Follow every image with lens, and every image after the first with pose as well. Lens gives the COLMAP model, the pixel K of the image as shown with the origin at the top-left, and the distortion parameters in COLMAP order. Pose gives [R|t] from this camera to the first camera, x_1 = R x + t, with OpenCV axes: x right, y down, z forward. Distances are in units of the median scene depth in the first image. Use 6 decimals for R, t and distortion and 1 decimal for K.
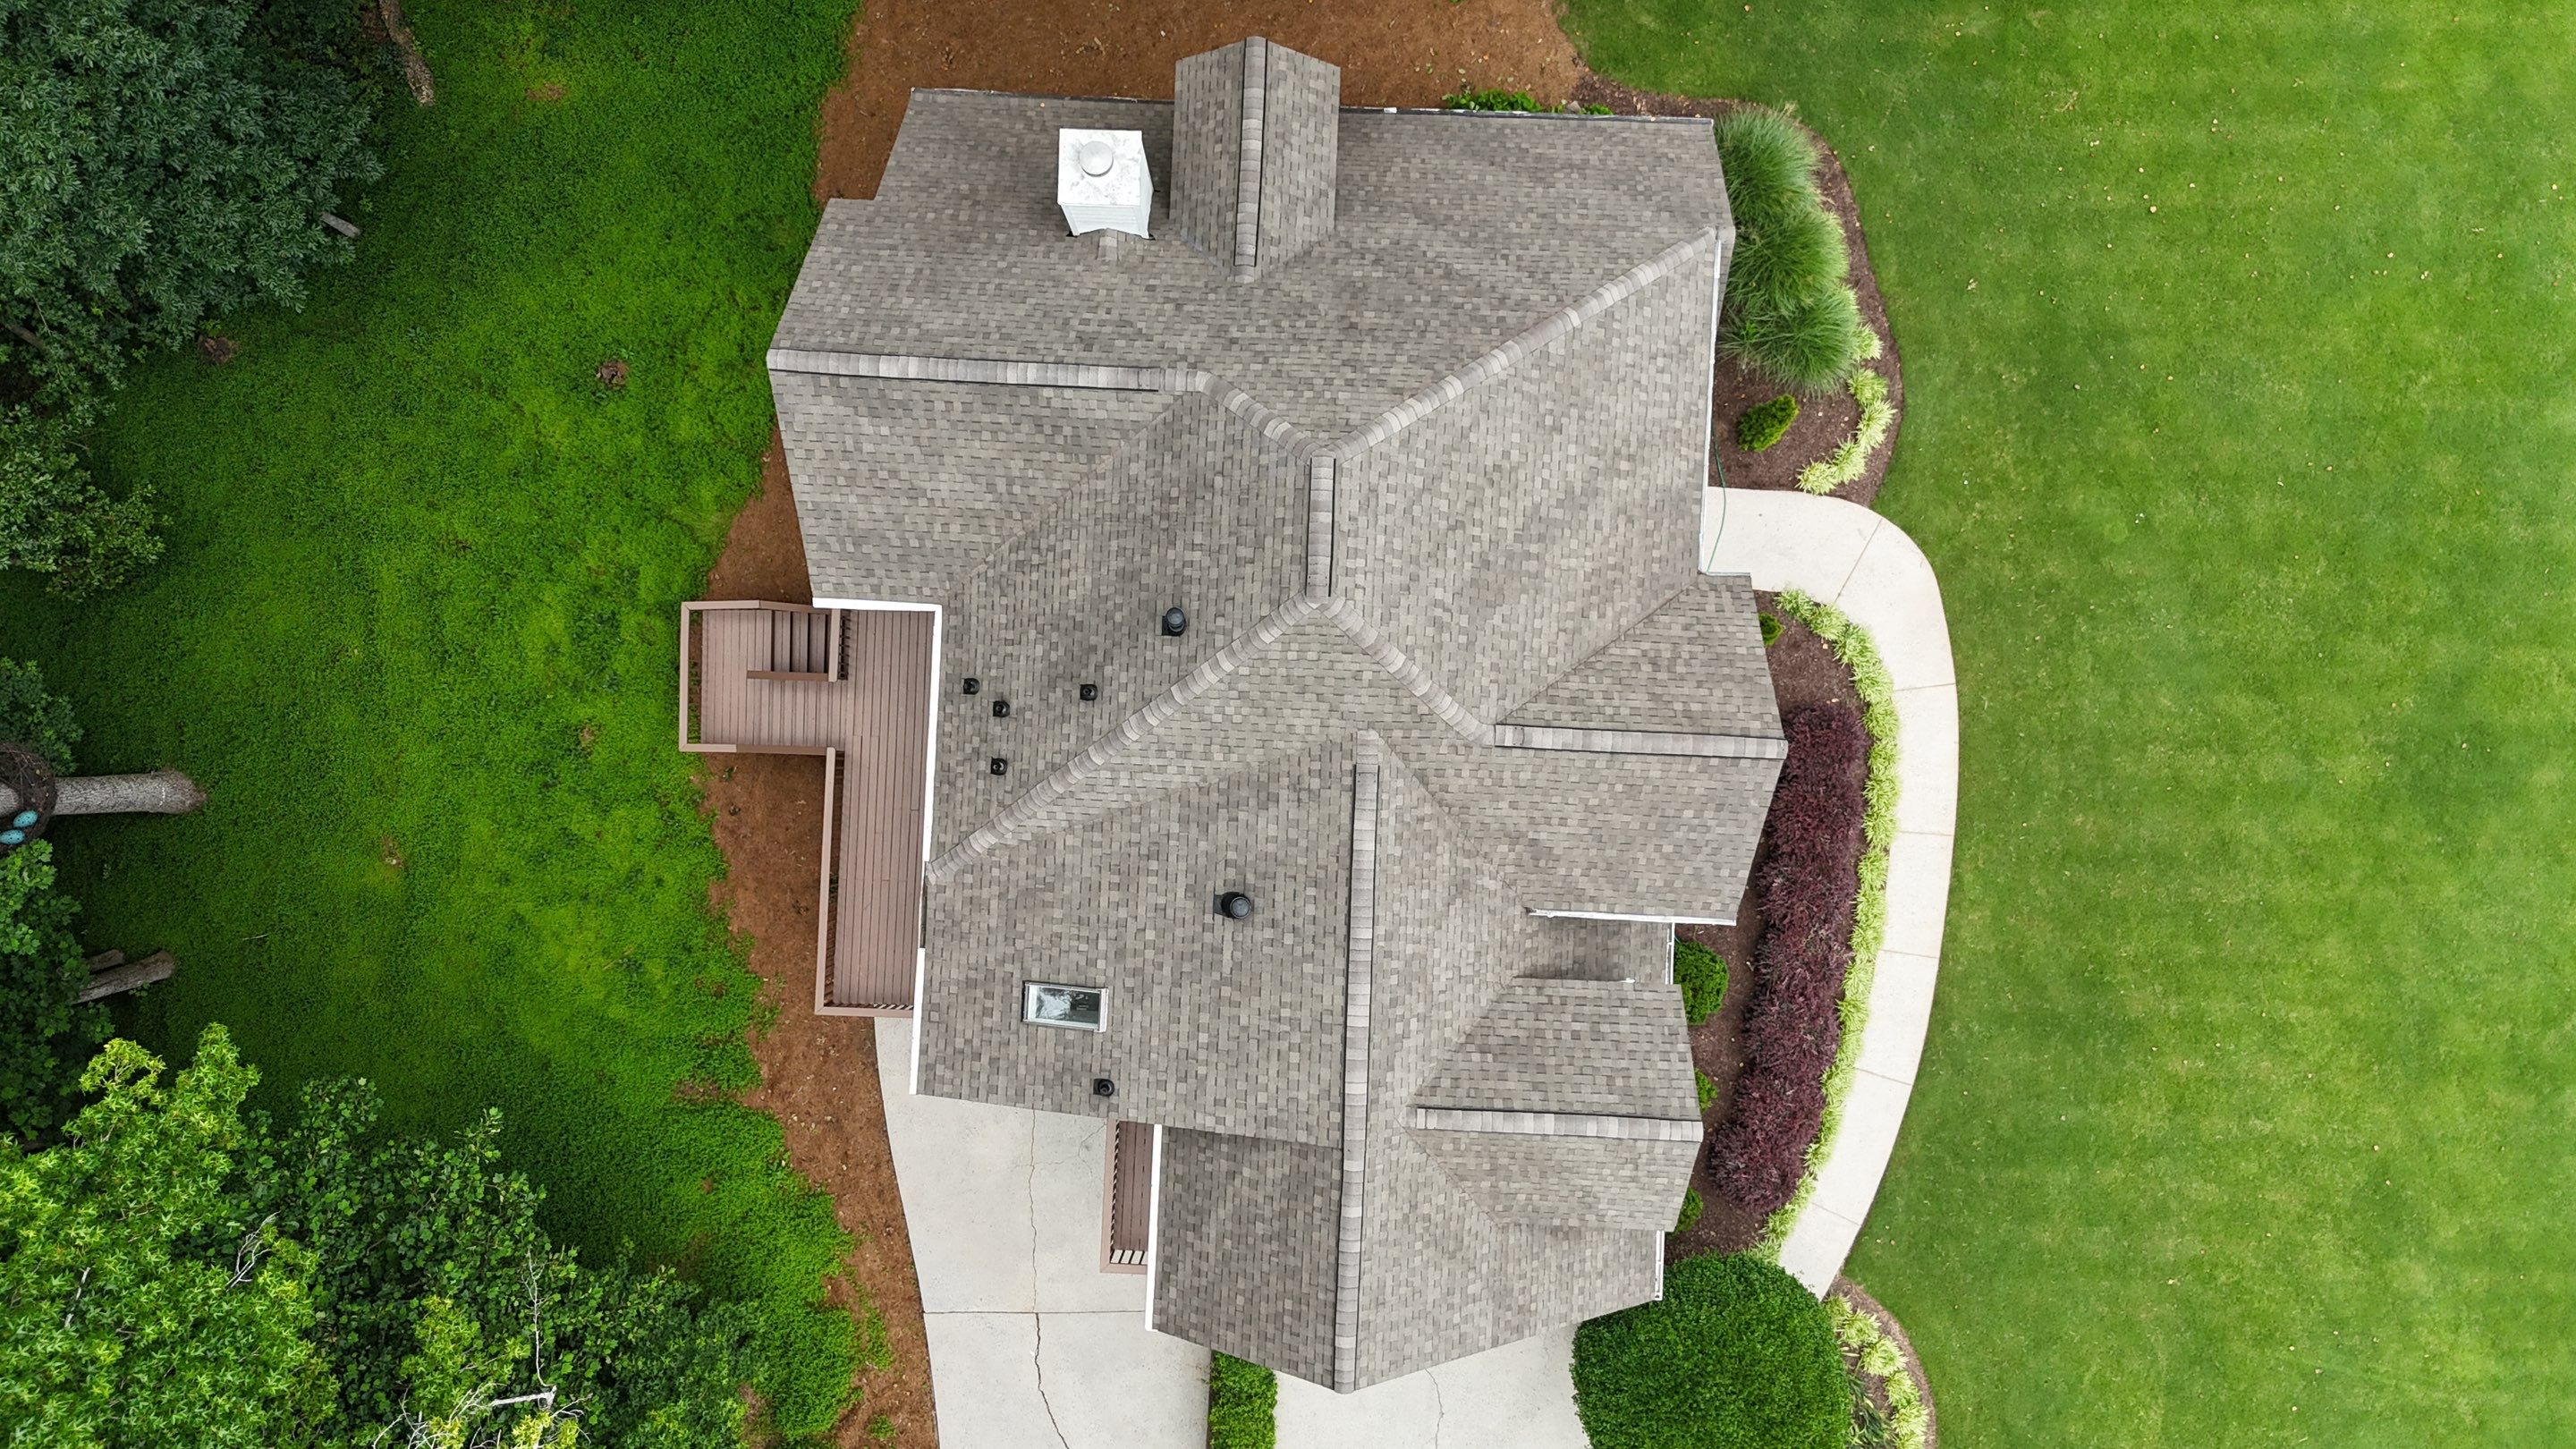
lens RADIAL K [[1898.3, 0, 1284.6], [0, 1898.3, 725.4], [0, 0, 1]] dist [0.014897, -0.006262]
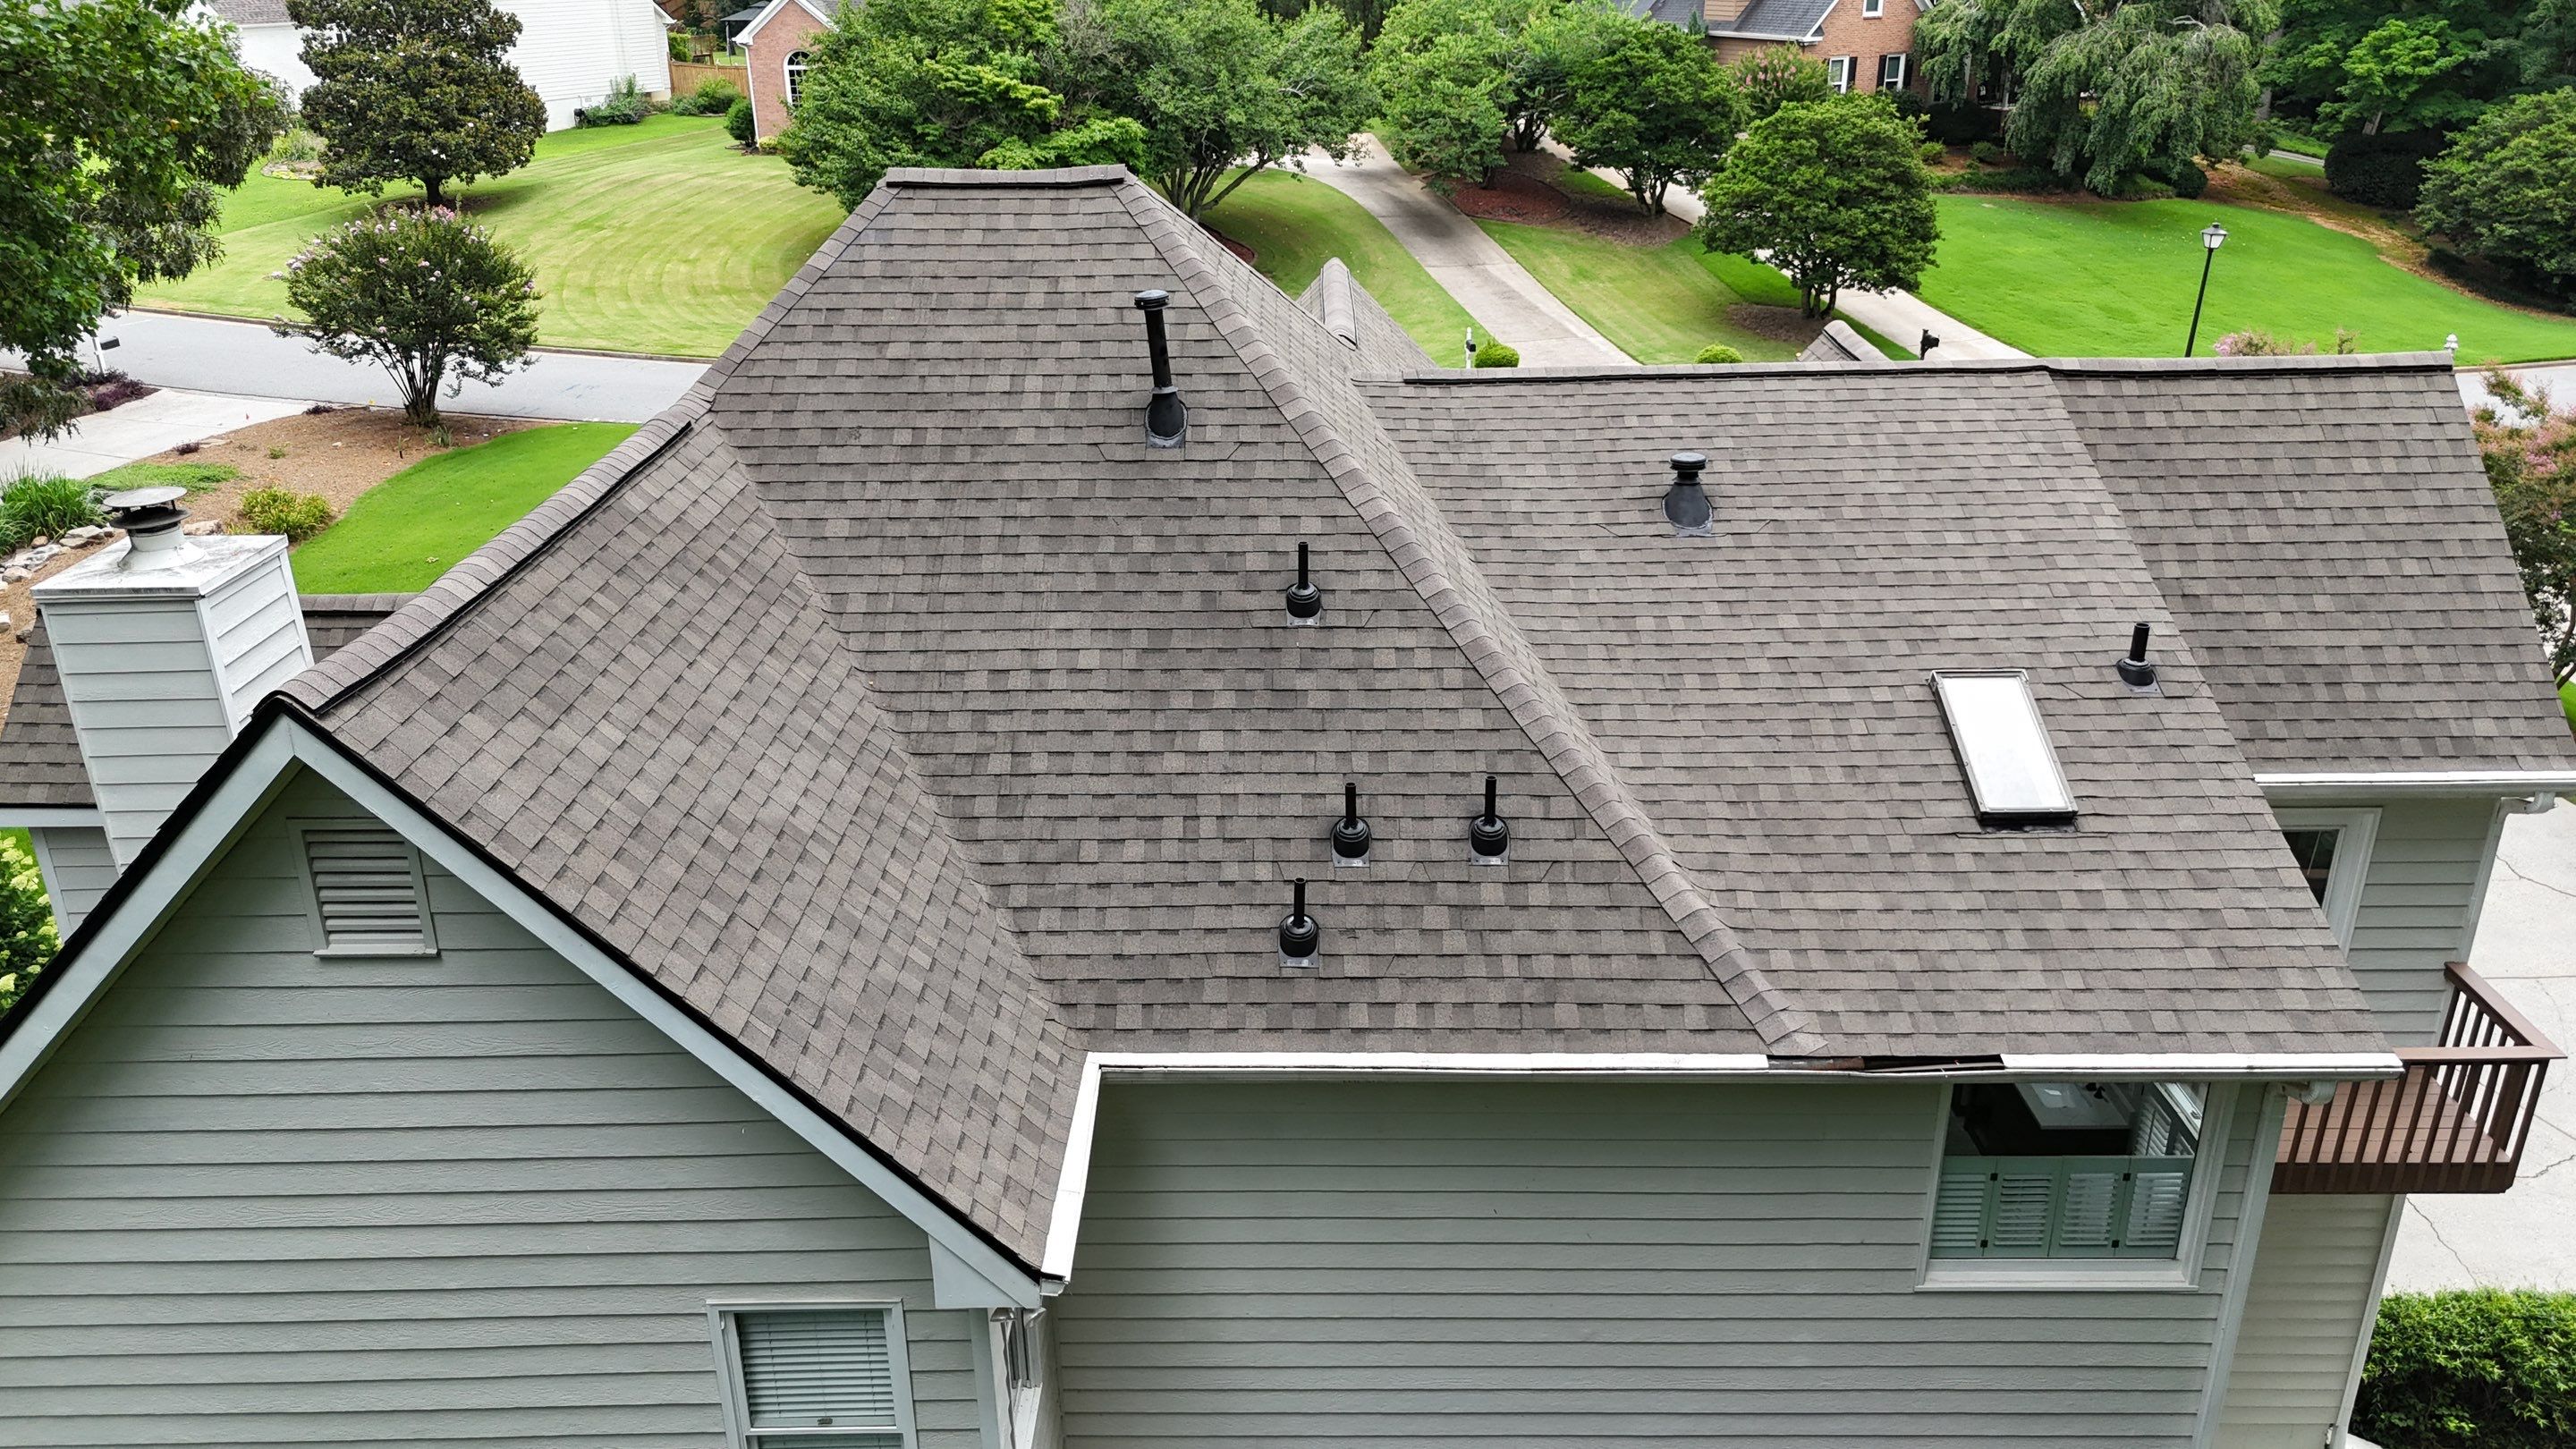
lens RADIAL K [[1898.3, 0, 1286.6], [0, 1898.3, 724.0], [0, 0, 1]] dist [0.014897, -0.006262]
pose [[-0.038354, -0.385651, 0.921847, -0.534399], [0.999263, -0.016295, 0.034758, -0.037607], [0.001617, 0.922501, 0.385992, 0.838025]]
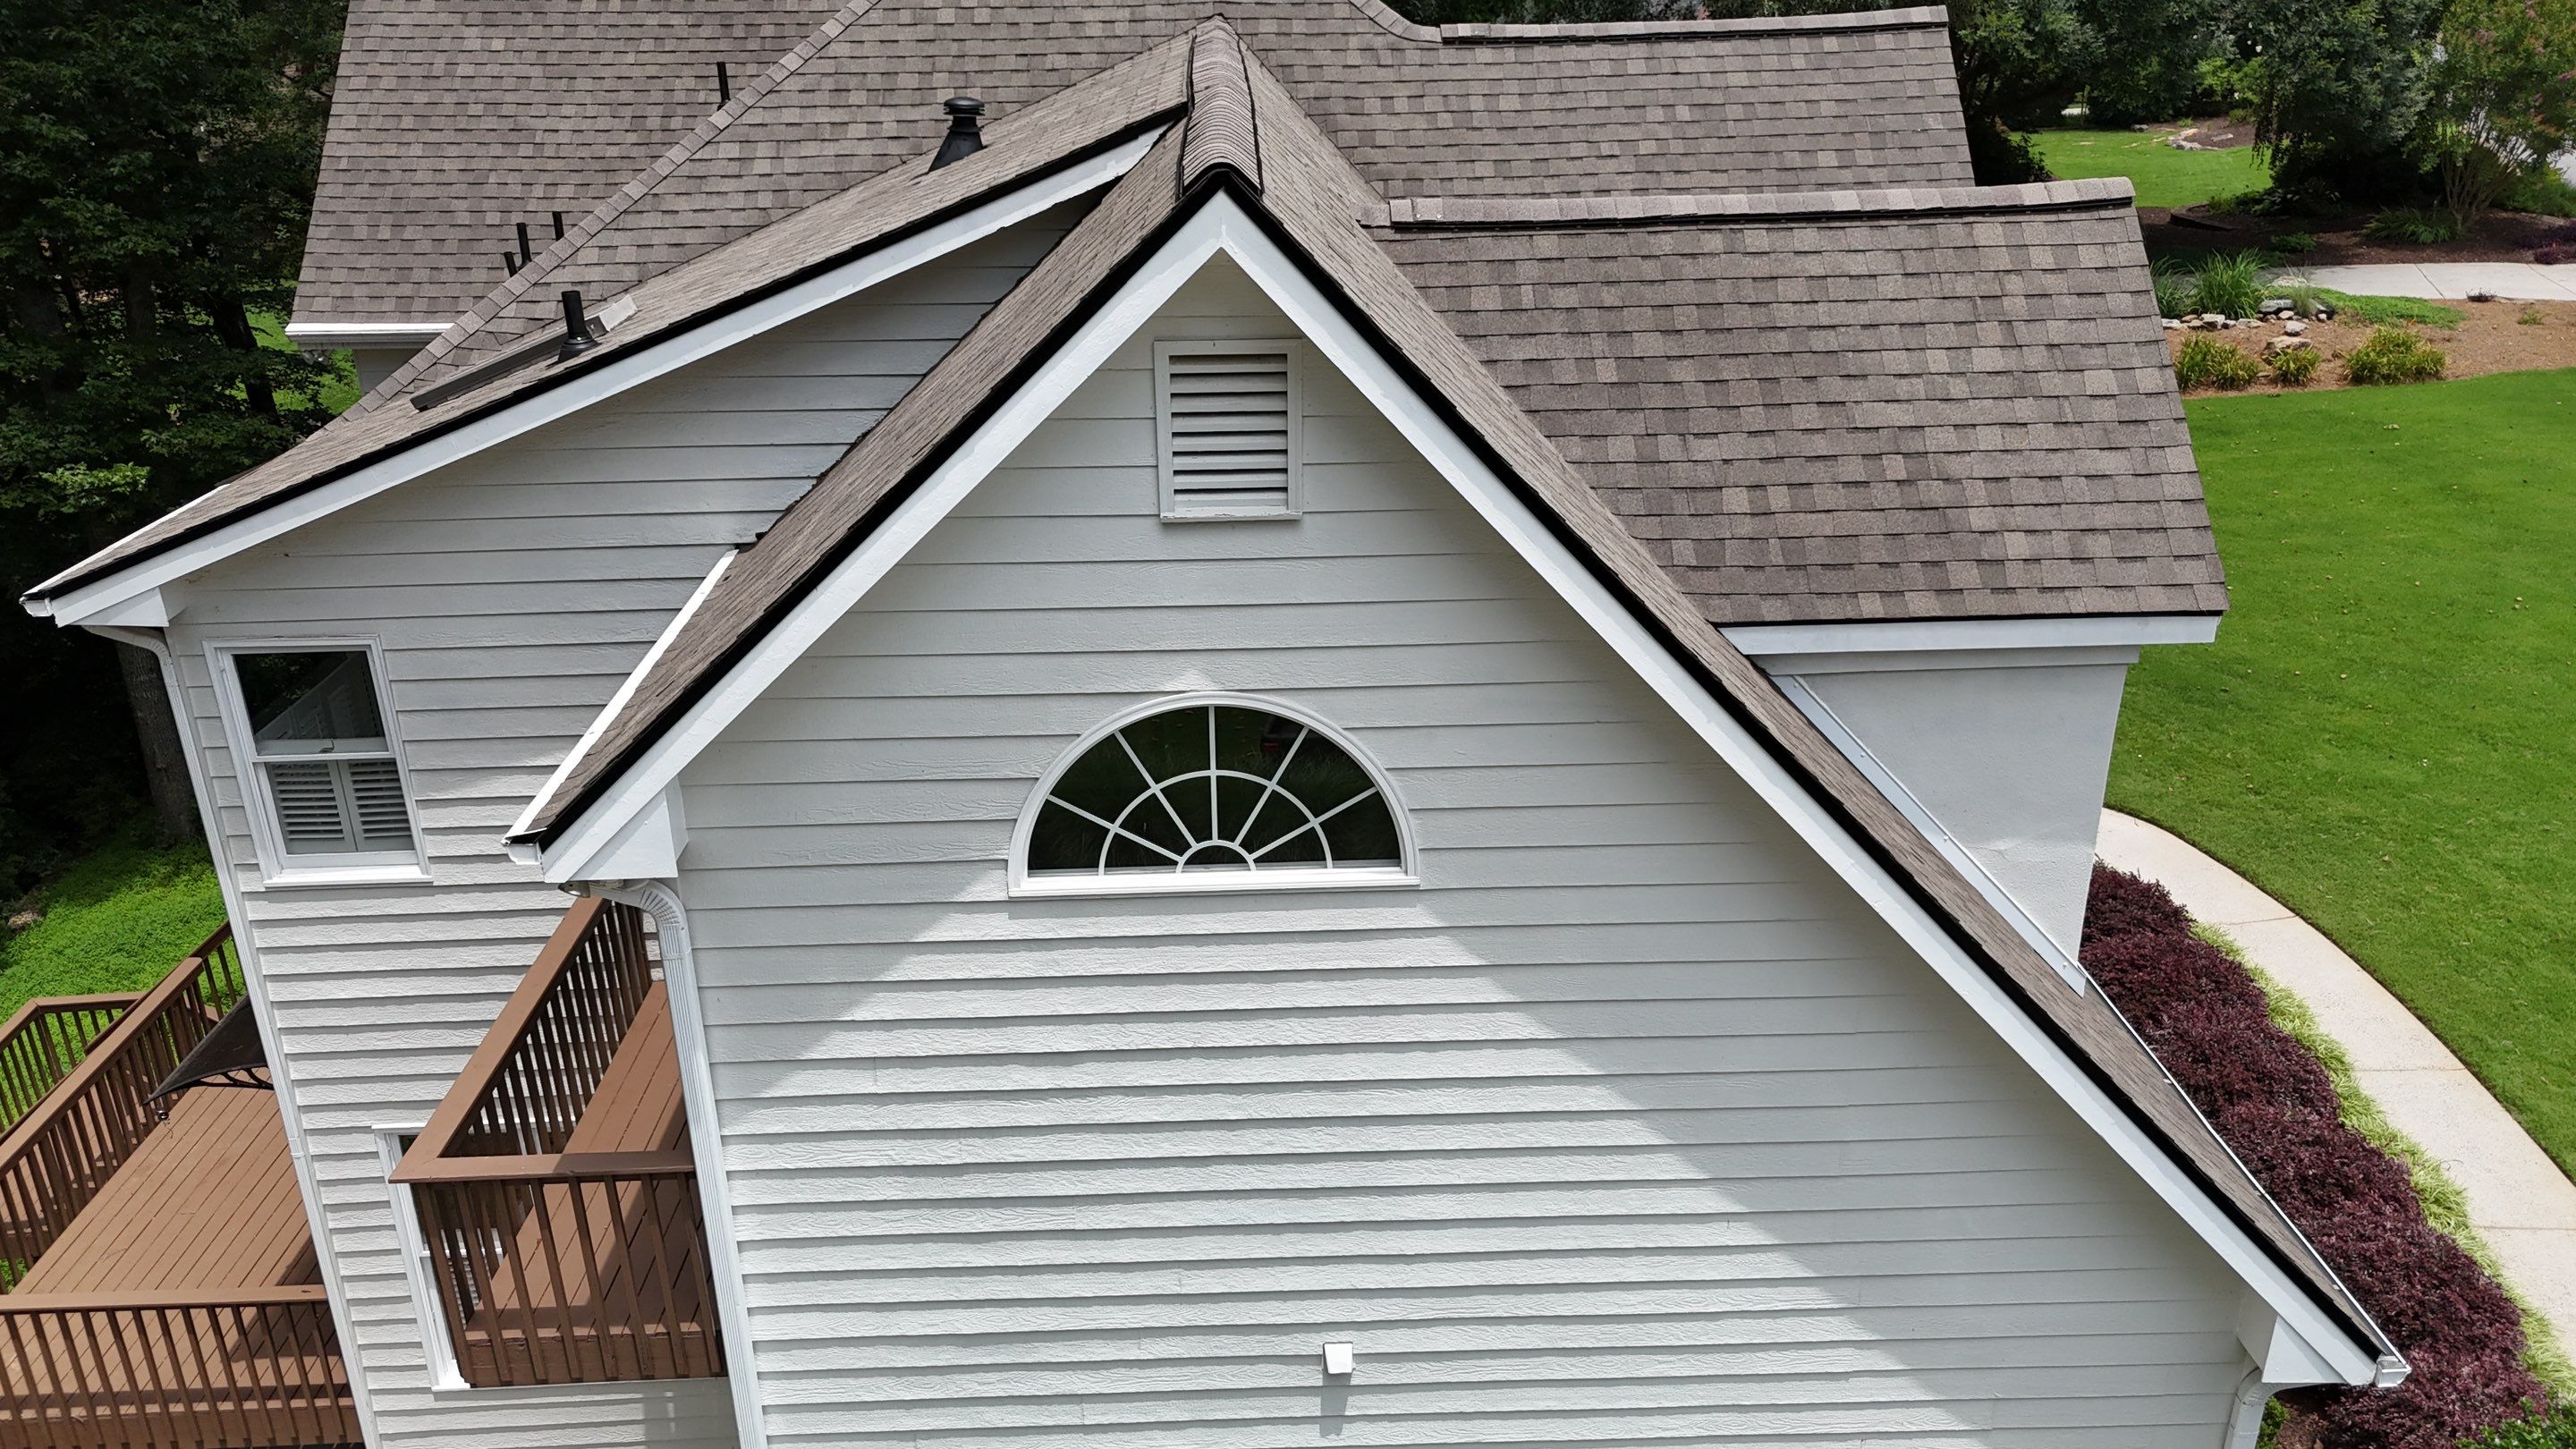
lens RADIAL K [[1898.3, 0, 1303.0], [0, 1898.3, 739.2], [0, 0, 1]] dist [0.014897, -0.006262]
pose [[0.996814, -0.035578, 0.071393, 0.021494], [0.079694, 0.405915, -0.910429, 0.586716], [0.003412, 0.913218, 0.407457, 0.931039]]
